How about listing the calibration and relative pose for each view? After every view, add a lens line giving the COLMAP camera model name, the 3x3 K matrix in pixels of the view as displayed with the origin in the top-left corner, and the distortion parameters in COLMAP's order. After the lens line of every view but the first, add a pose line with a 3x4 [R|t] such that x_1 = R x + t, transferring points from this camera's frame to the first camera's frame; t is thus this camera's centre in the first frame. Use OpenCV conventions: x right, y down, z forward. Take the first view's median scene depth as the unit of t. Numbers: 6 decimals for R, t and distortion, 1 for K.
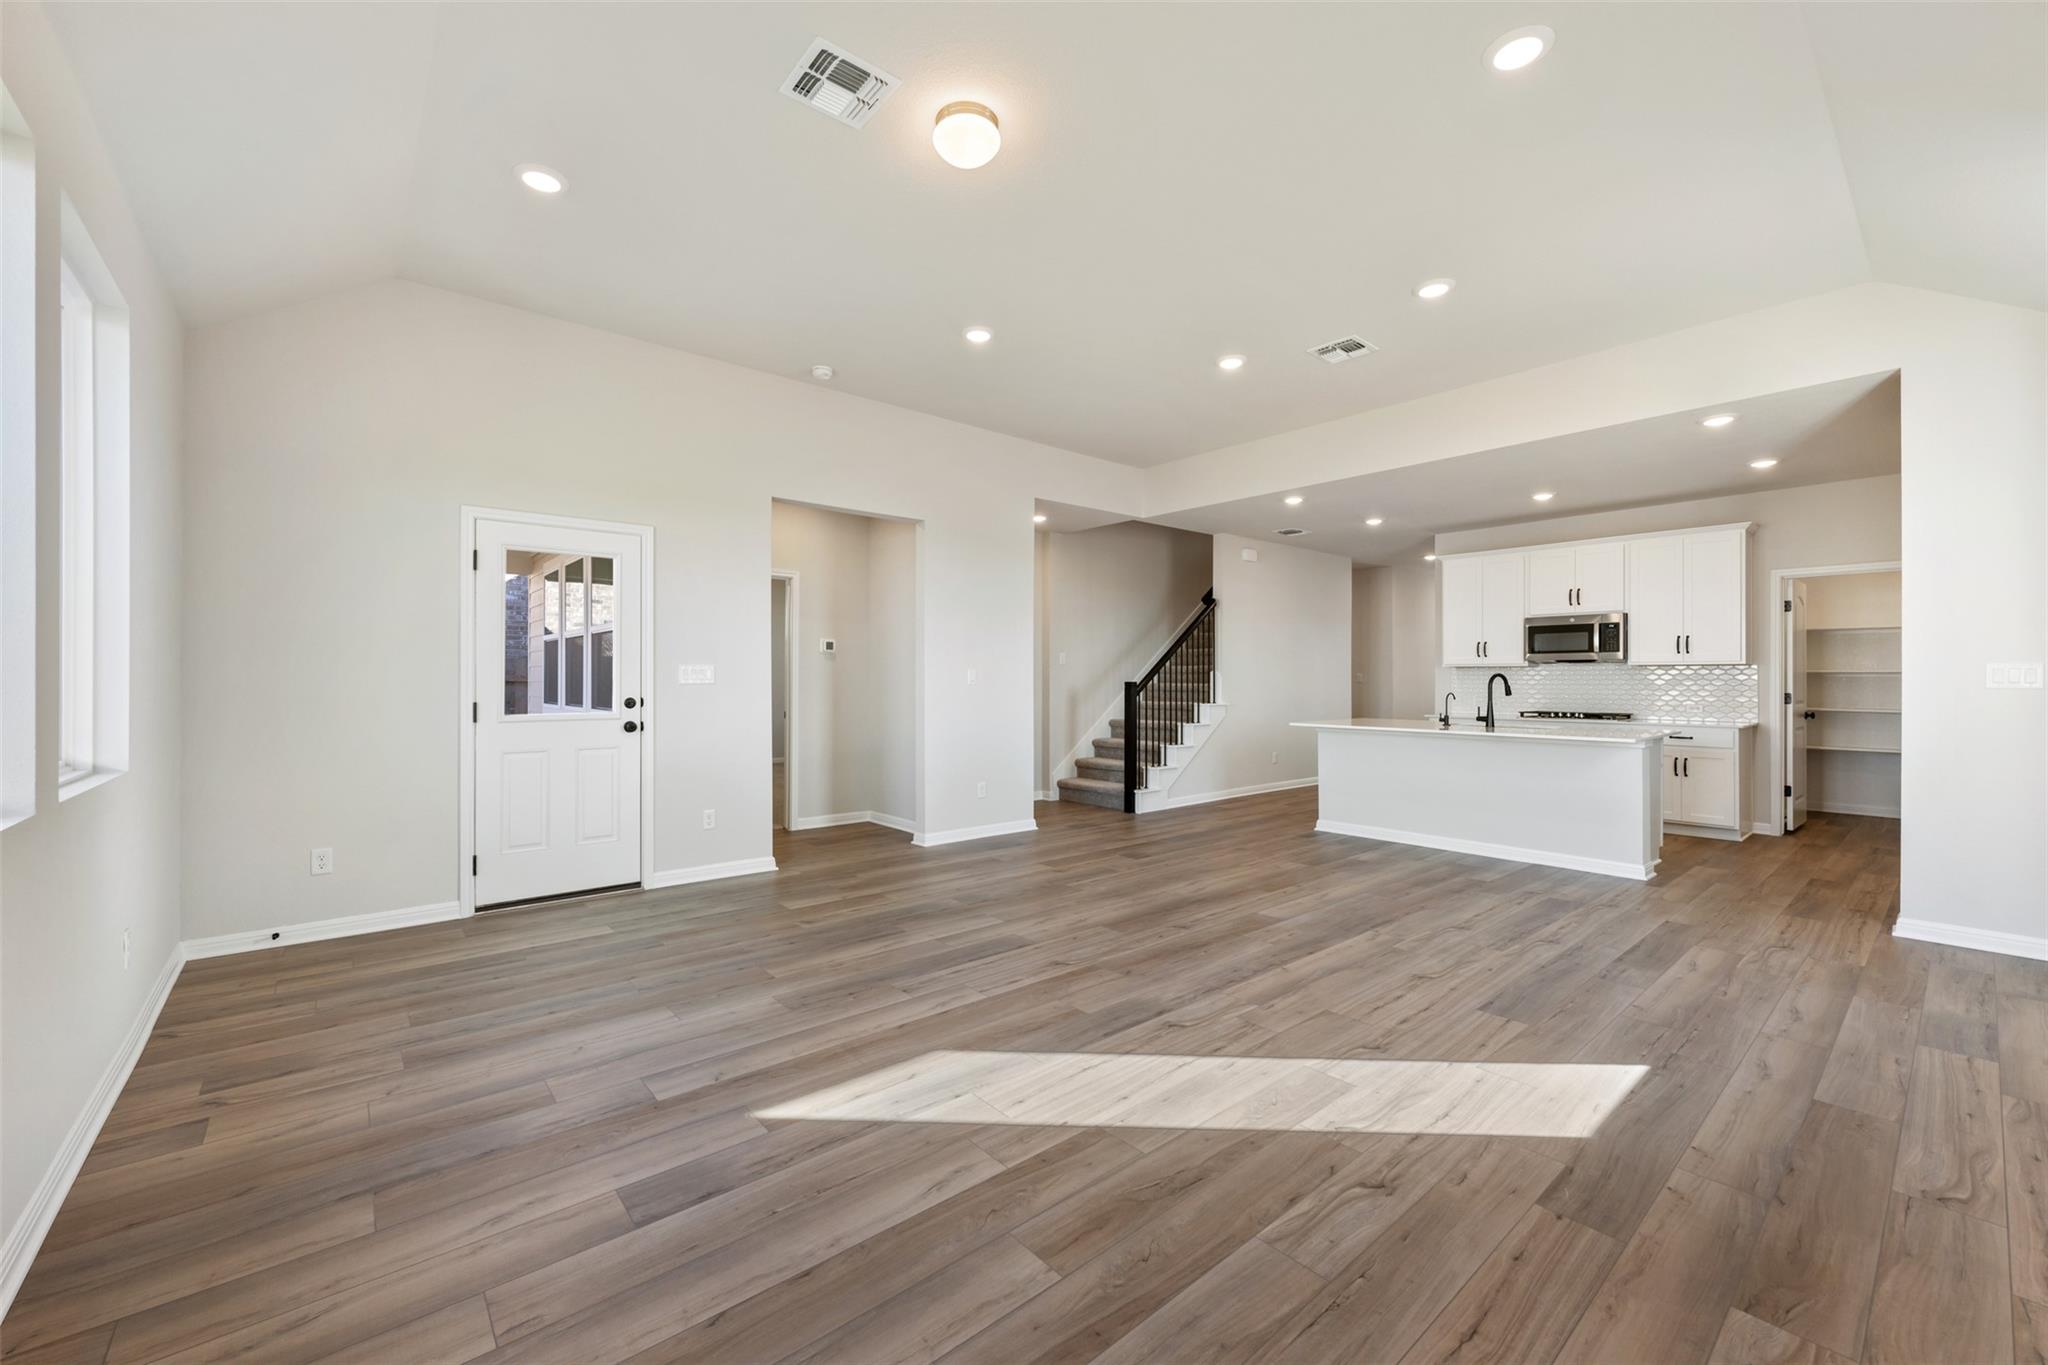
lens RADIAL K [[811.5, 0, 1024.0], [0, 811.5, 682.5], [0, 0, 1]] dist [0.004130, 0.000227]
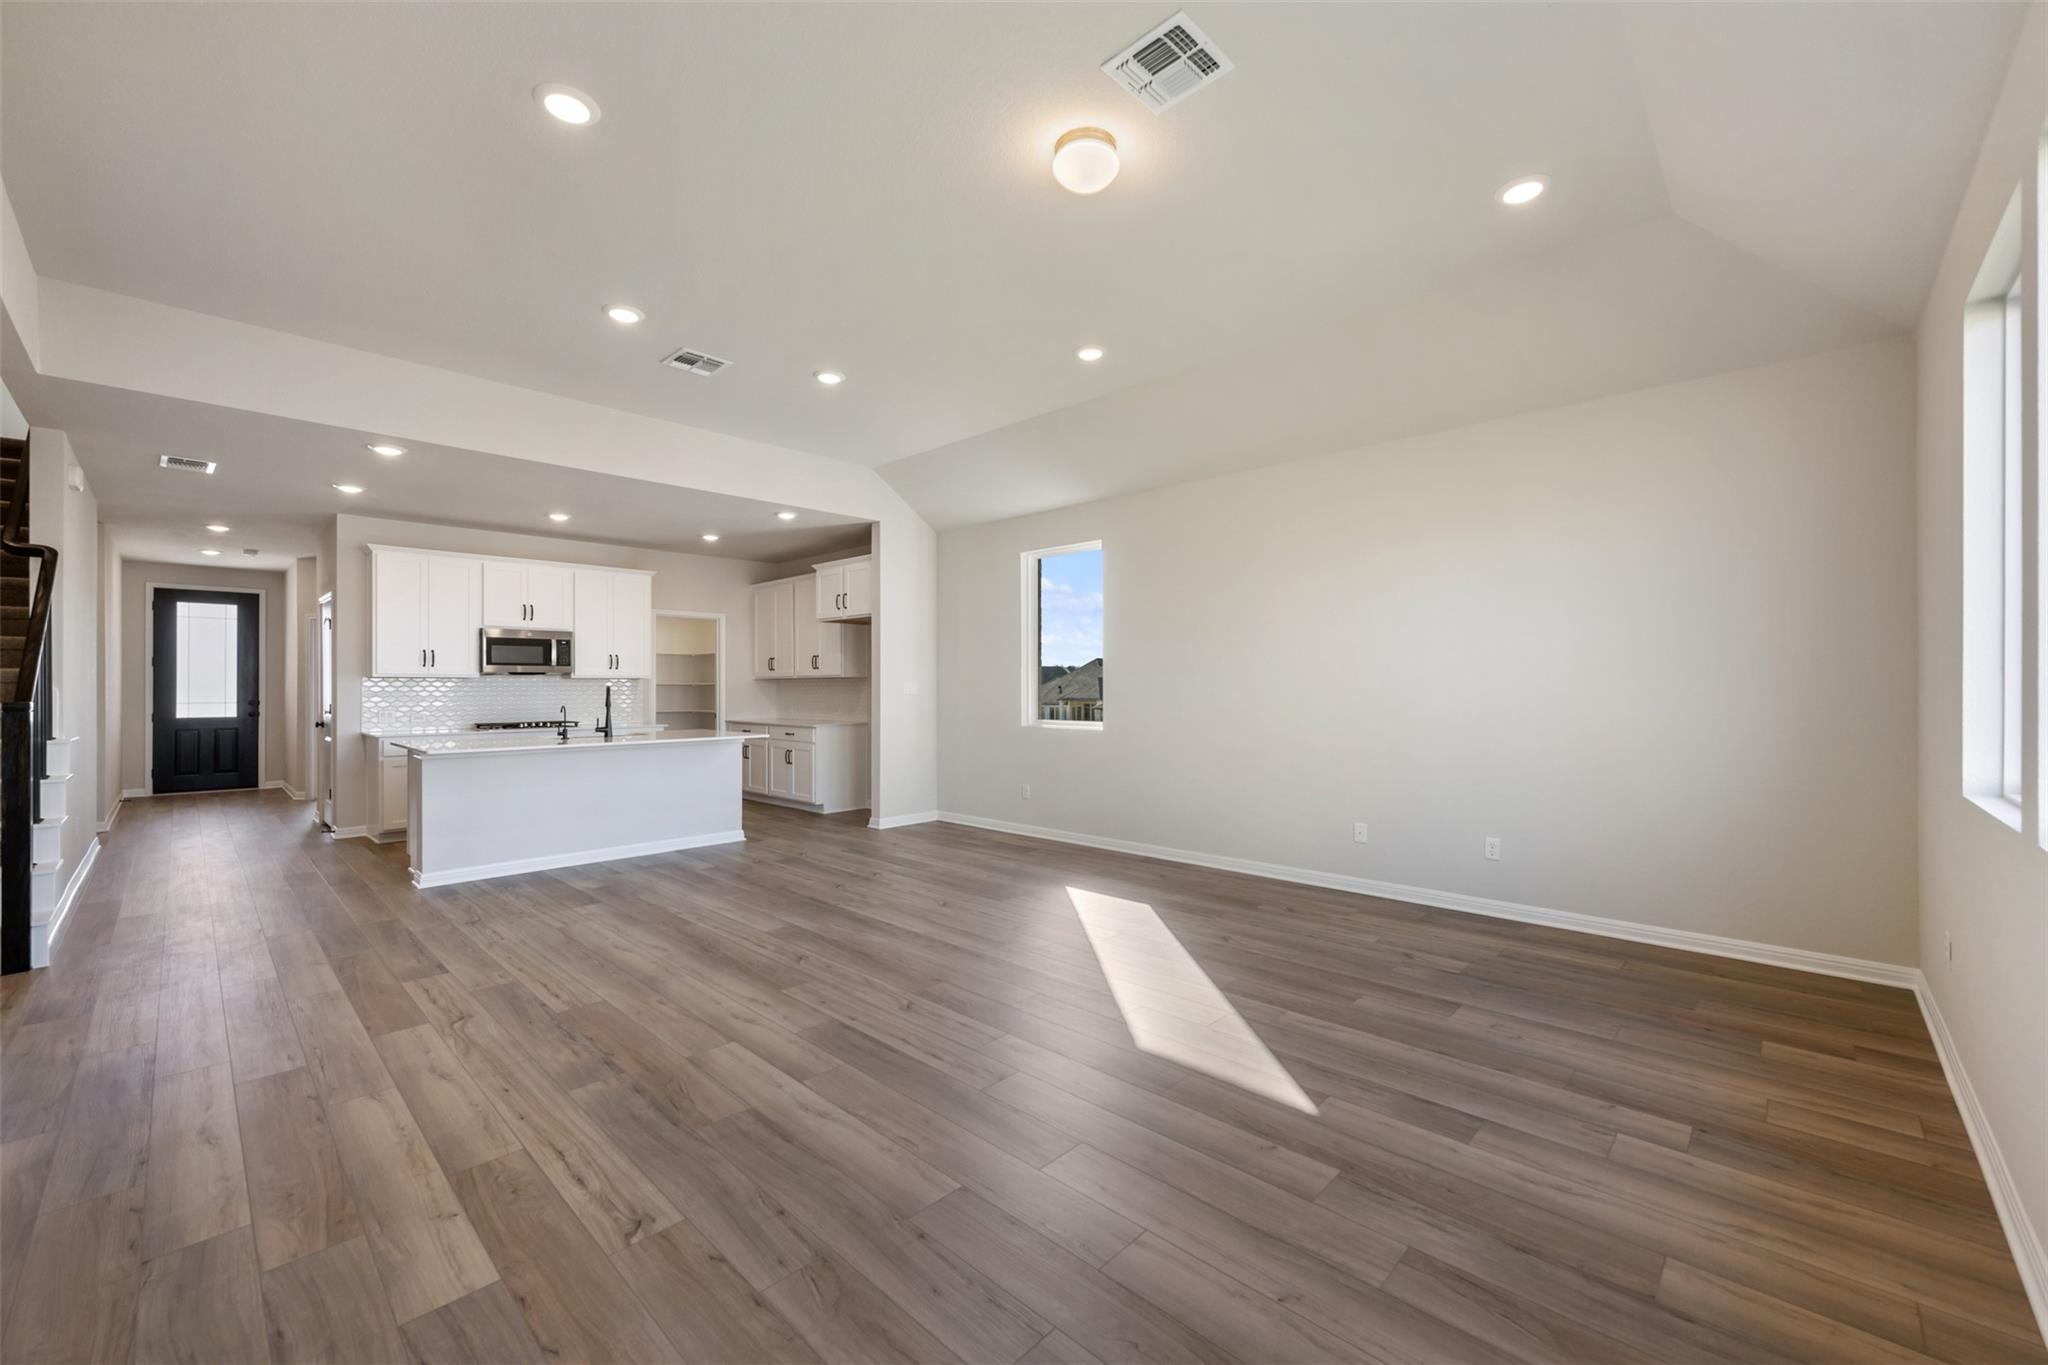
lens RADIAL K [[812.5, 0, 1024.0], [0, 812.5, 682.5], [0, 0, 1]] dist [-0.002943, -0.000194]
pose [[-0.100346, 0.003636, 0.994946, -0.802583], [0.010118, 0.999945, -0.002633, -0.010966], [-0.994901, 0.009803, -0.100377, 0.883177]]
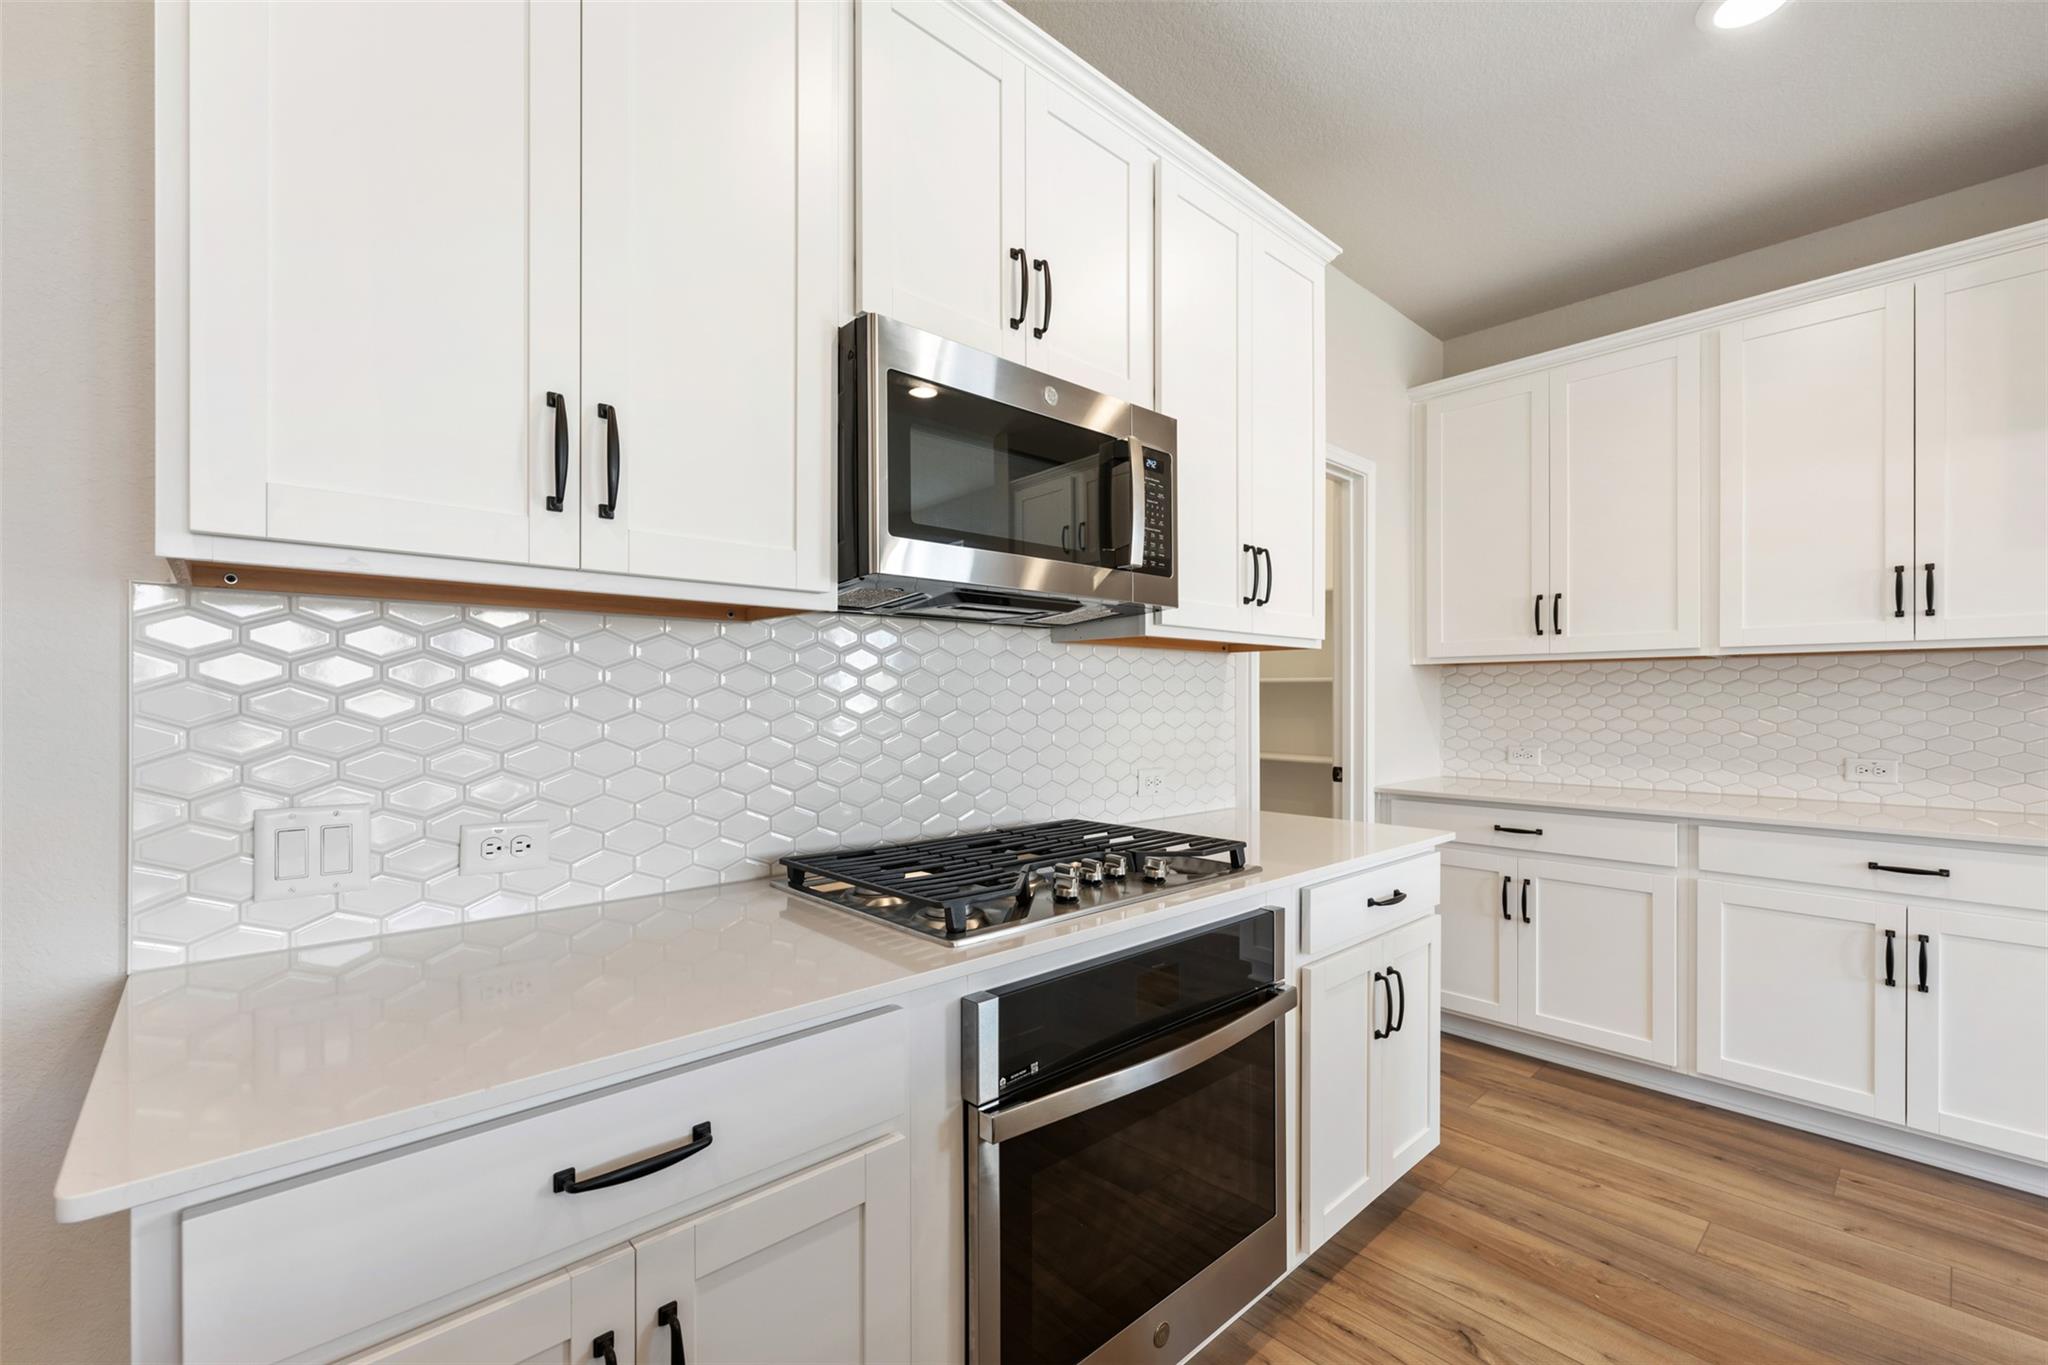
lens RADIAL K [[864.5, 0, 1020.1], [0, 864.5, 692.6], [0, 0, 1]] dist [-0.000377, 0.000098]
pose [[-0.035253, 0.006646, 0.999356, 0.861638], [0.007642, 0.999950, -0.006381, -0.004439], [-0.999349, 0.007412, -0.035302, 1.899938]]
